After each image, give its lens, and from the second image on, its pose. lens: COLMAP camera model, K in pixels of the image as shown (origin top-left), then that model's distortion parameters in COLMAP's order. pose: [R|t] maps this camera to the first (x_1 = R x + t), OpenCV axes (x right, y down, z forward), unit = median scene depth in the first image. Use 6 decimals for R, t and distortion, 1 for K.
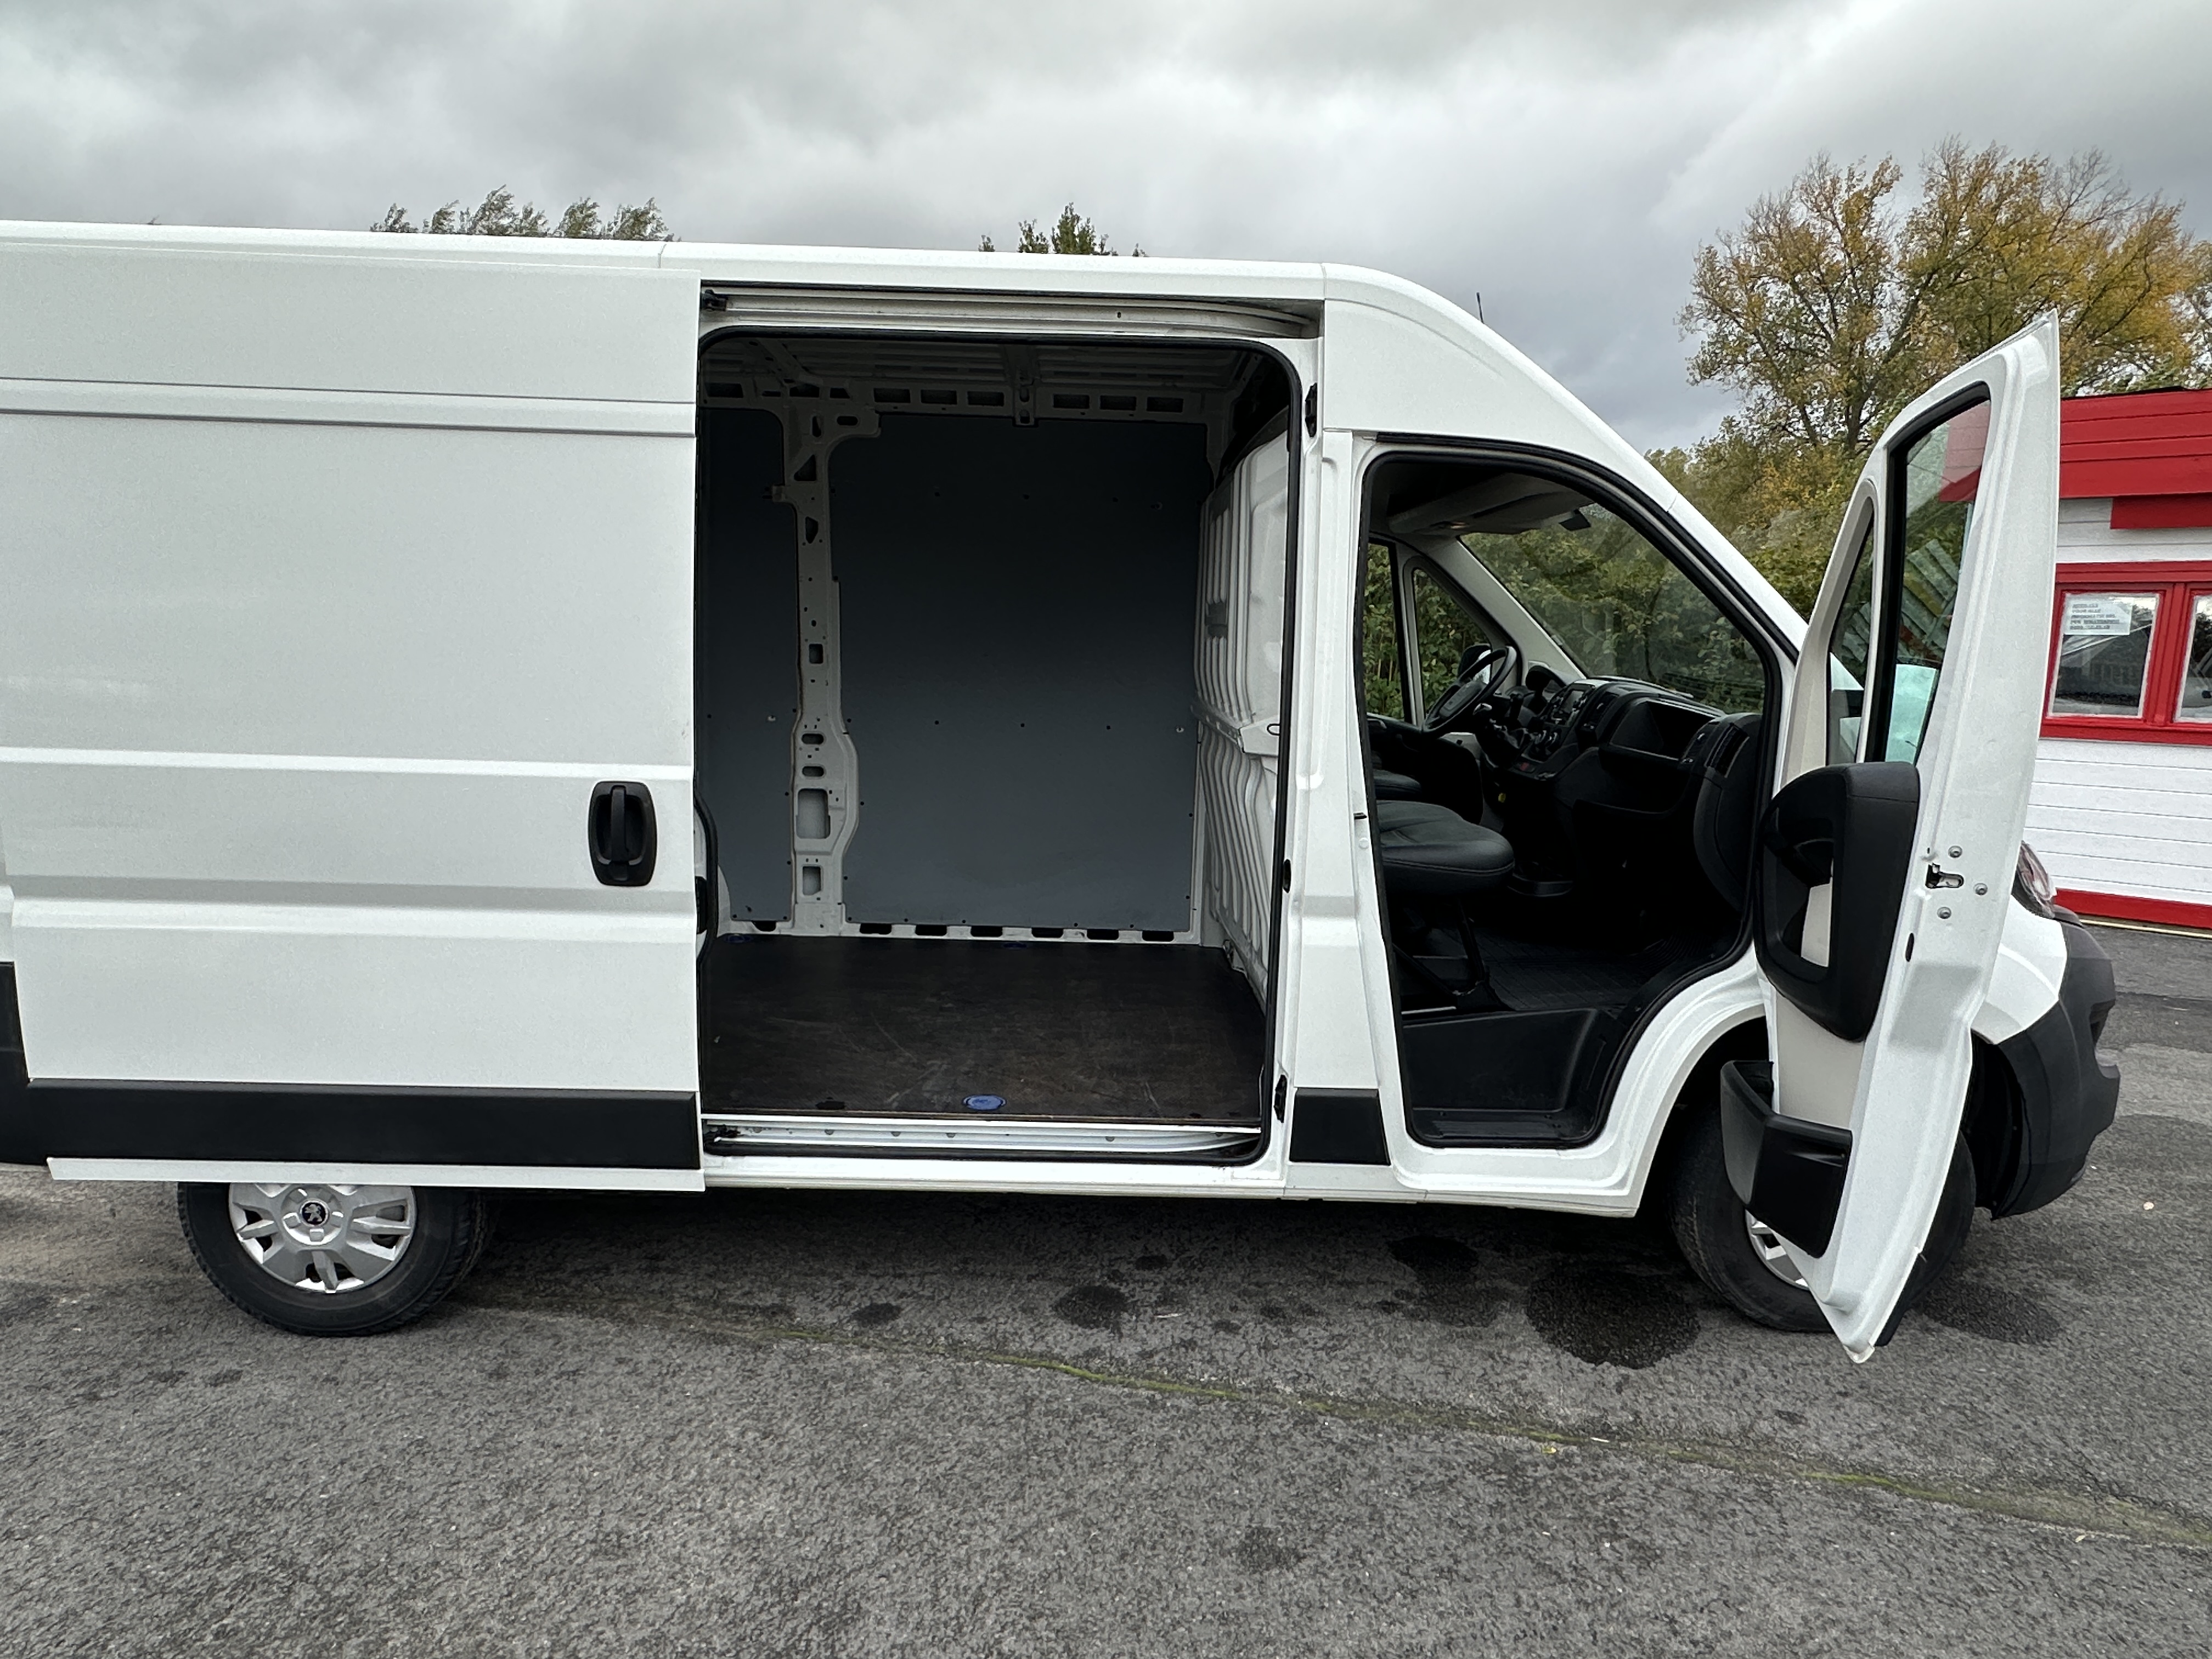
lens RADIAL K [[1369.8, 0, 1103.8], [0, 1369.8, 822.7], [0, 0, 1]] dist [-0.026910, 0.021887]
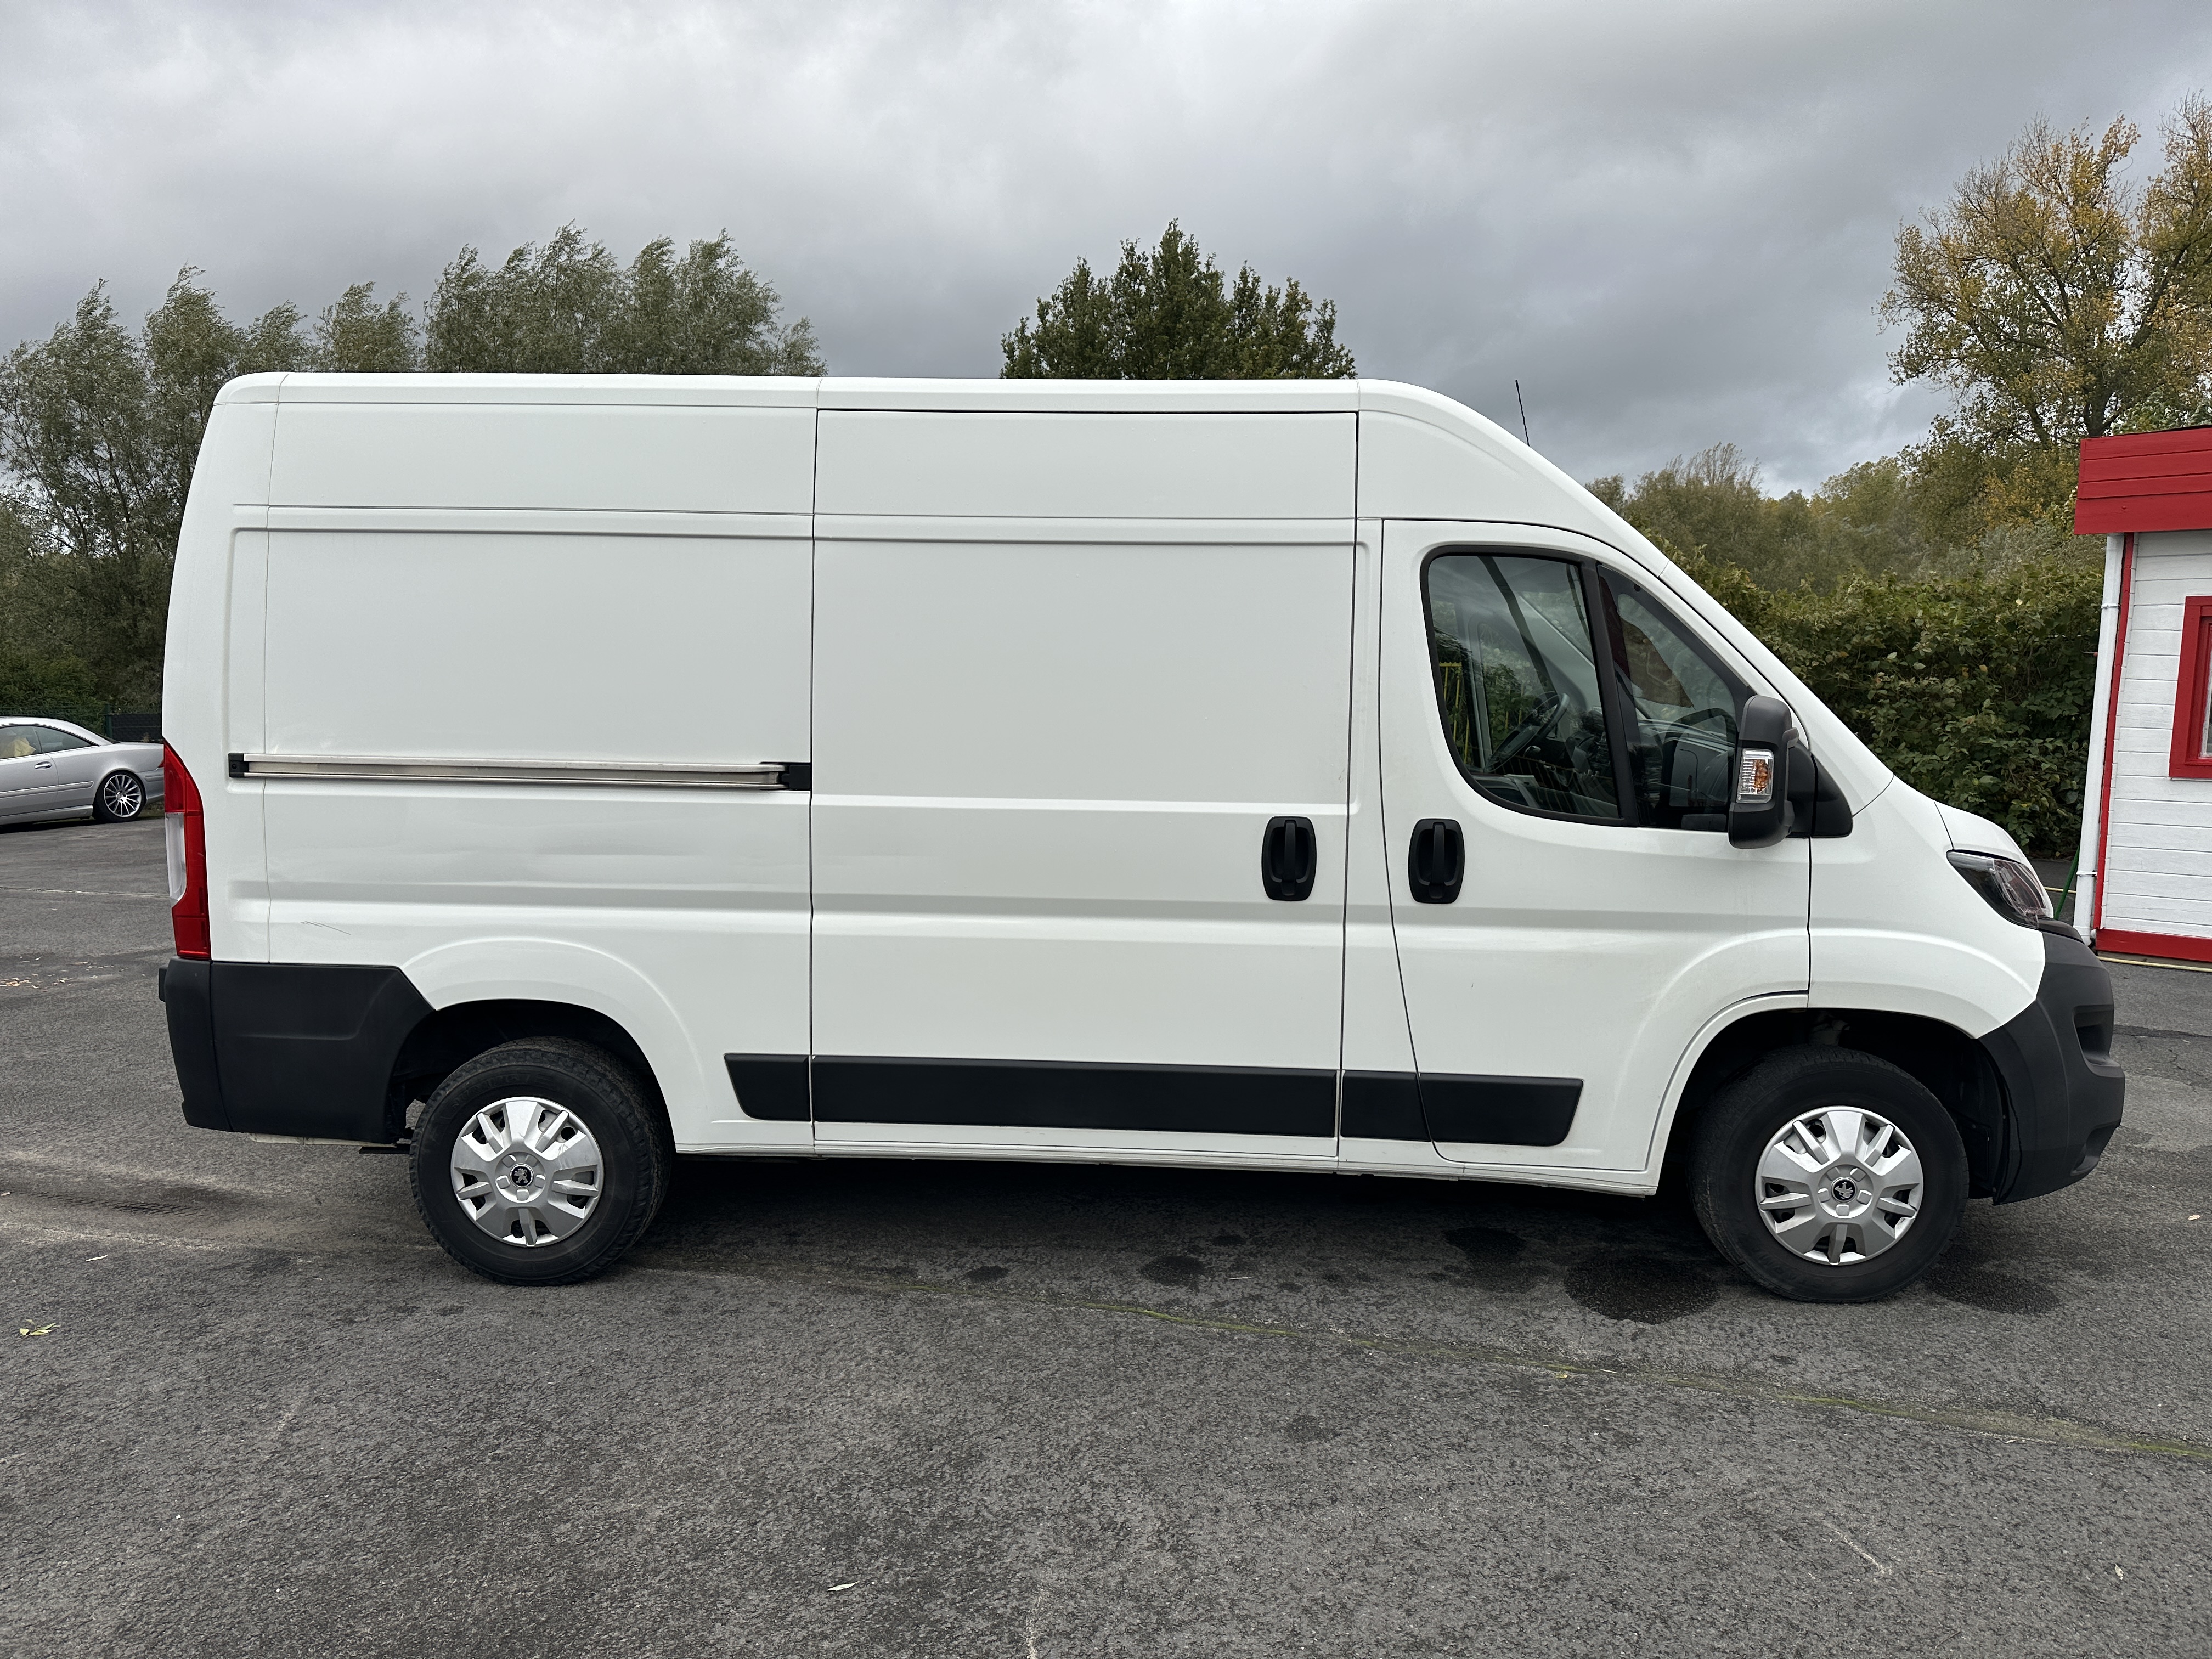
lens RADIAL K [[1541.3, 0, 1106.0], [0, 1541.3, 829.5], [0, 0, 1]] dist [0.046107, -0.059340]
pose [[0.997531, -0.007816, -0.069795, 0.030923], [0.004727, 0.999006, -0.044320, 0.045499], [0.070072, 0.043880, 0.996576, -0.341276]]
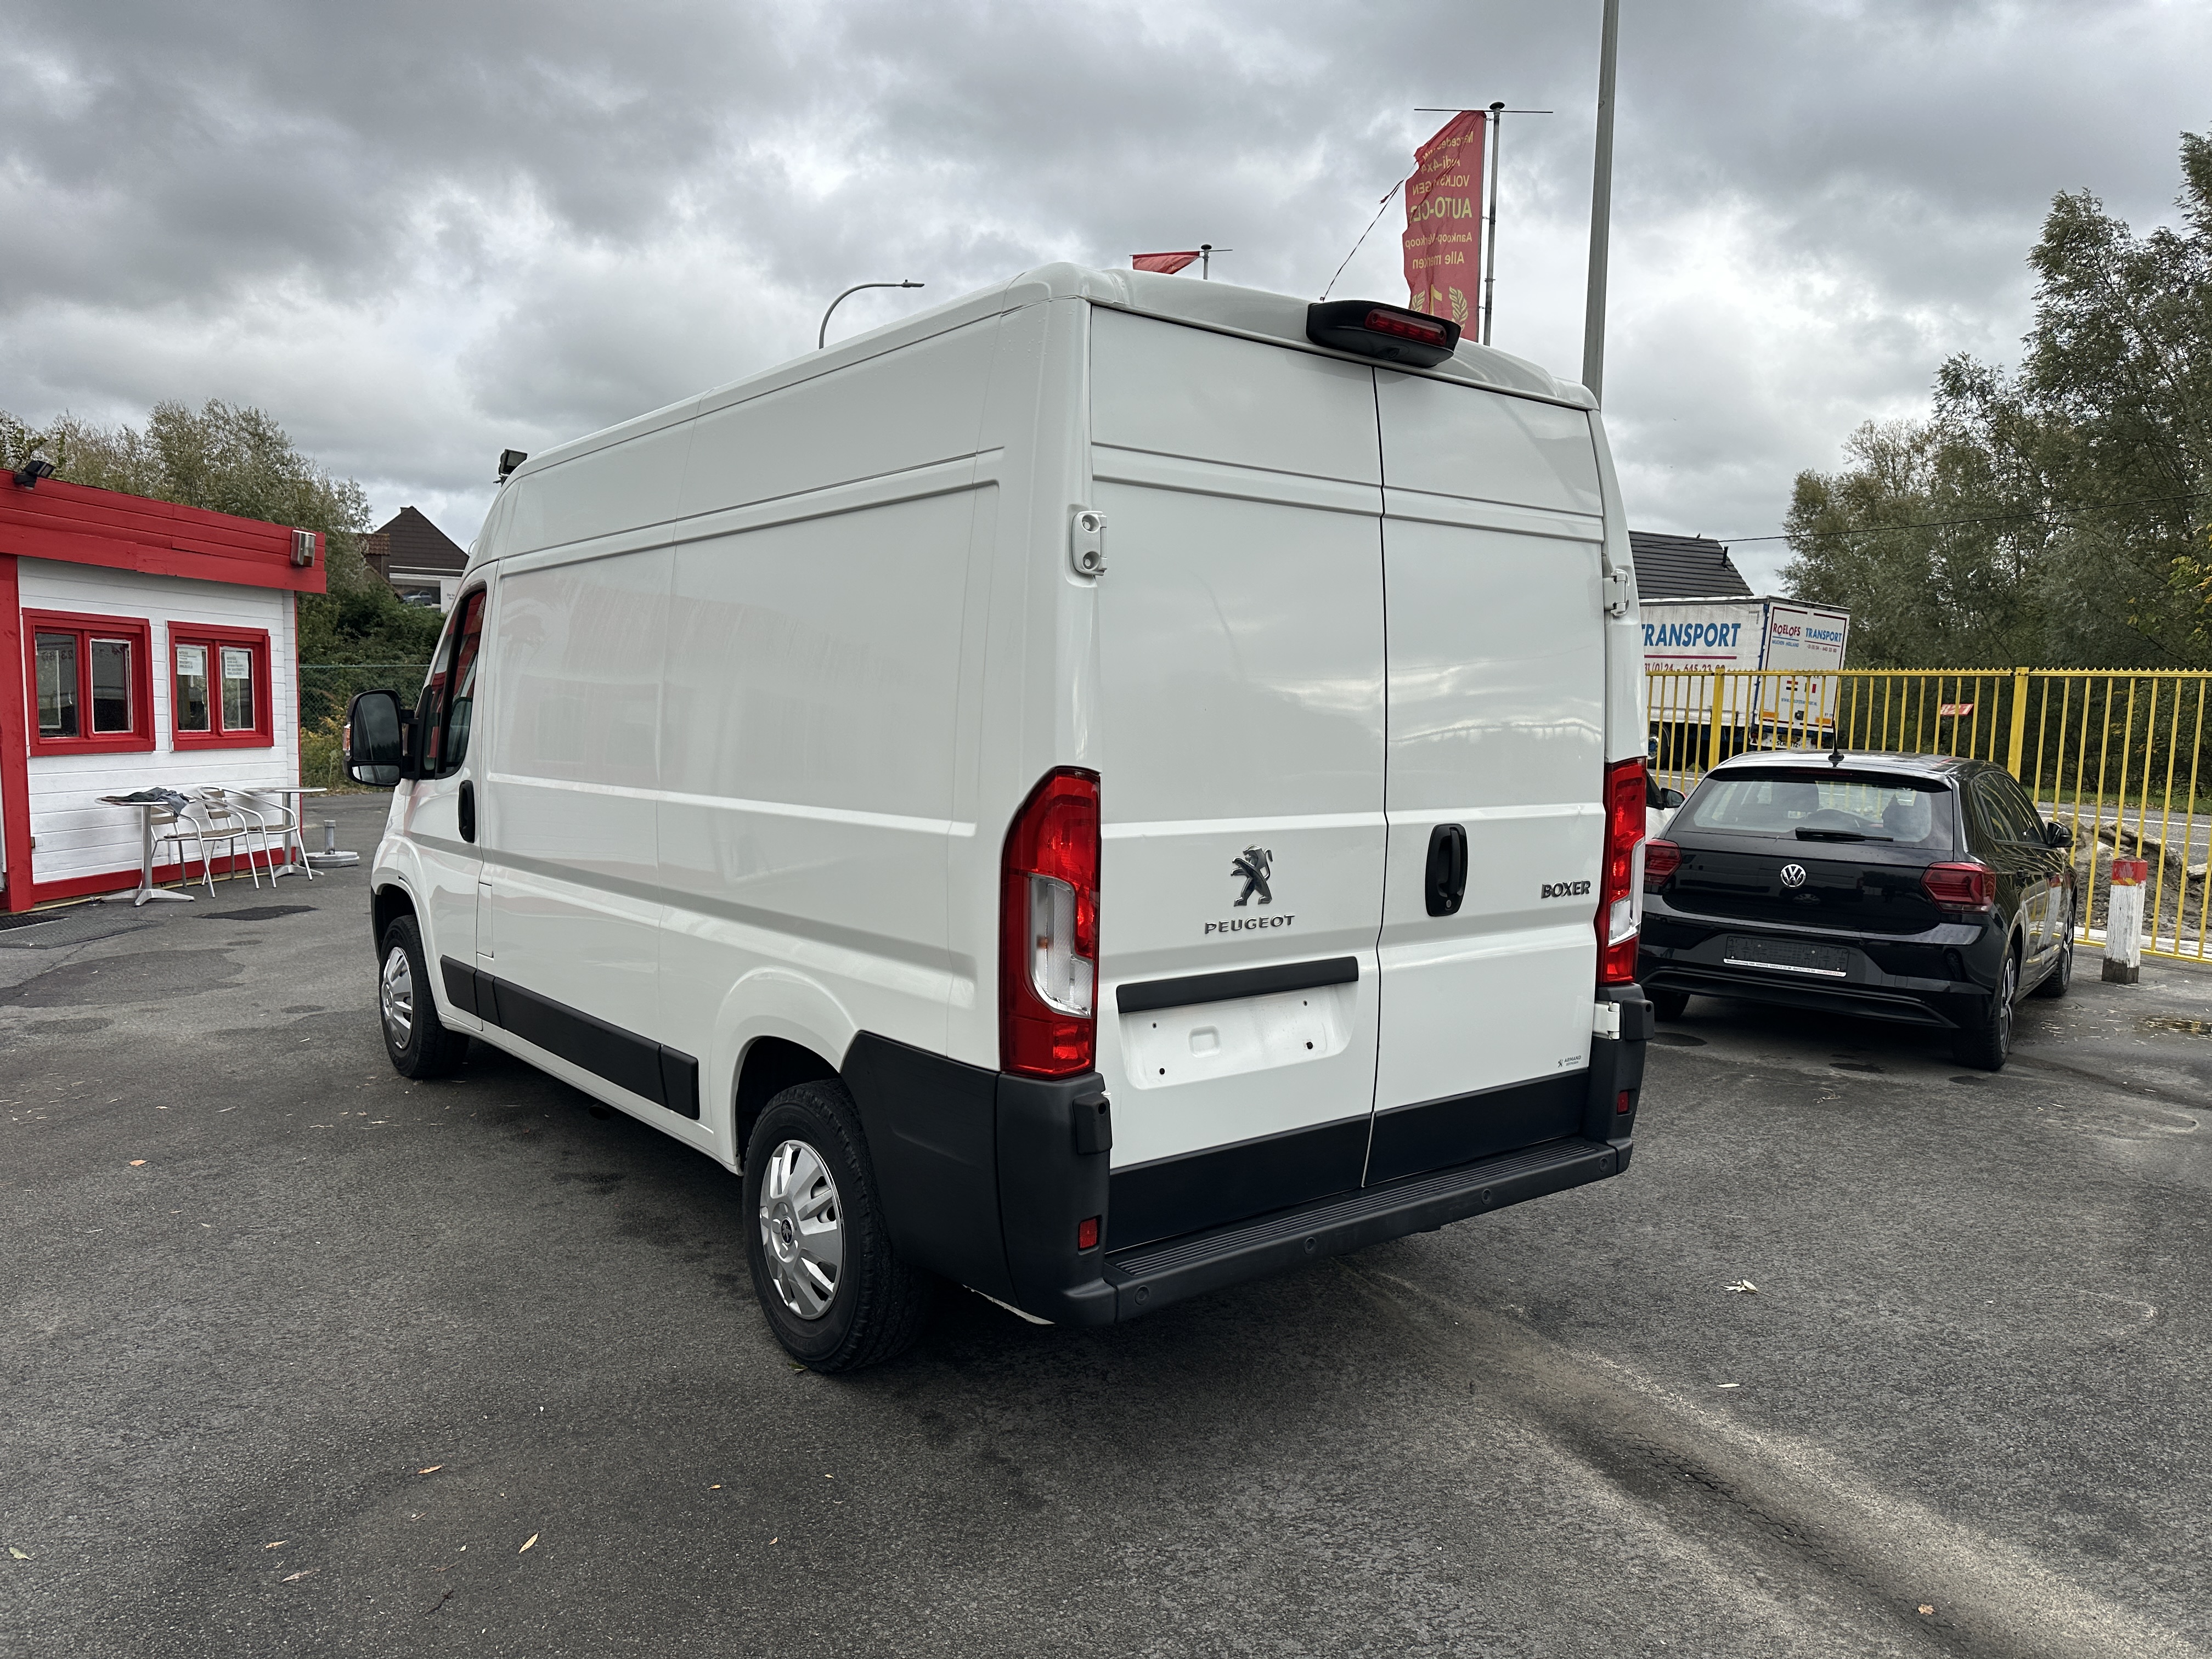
lens RADIAL K [[1541.3, 0, 1106.0], [0, 1541.3, 829.5], [0, 0, 1]] dist [0.046107, -0.059340]
pose [[-0.608339, -0.094433, 0.788040, -1.671509], [0.078134, 0.980948, 0.177866, -0.317292], [-0.789822, 0.169775, -0.589370, 2.139632]]
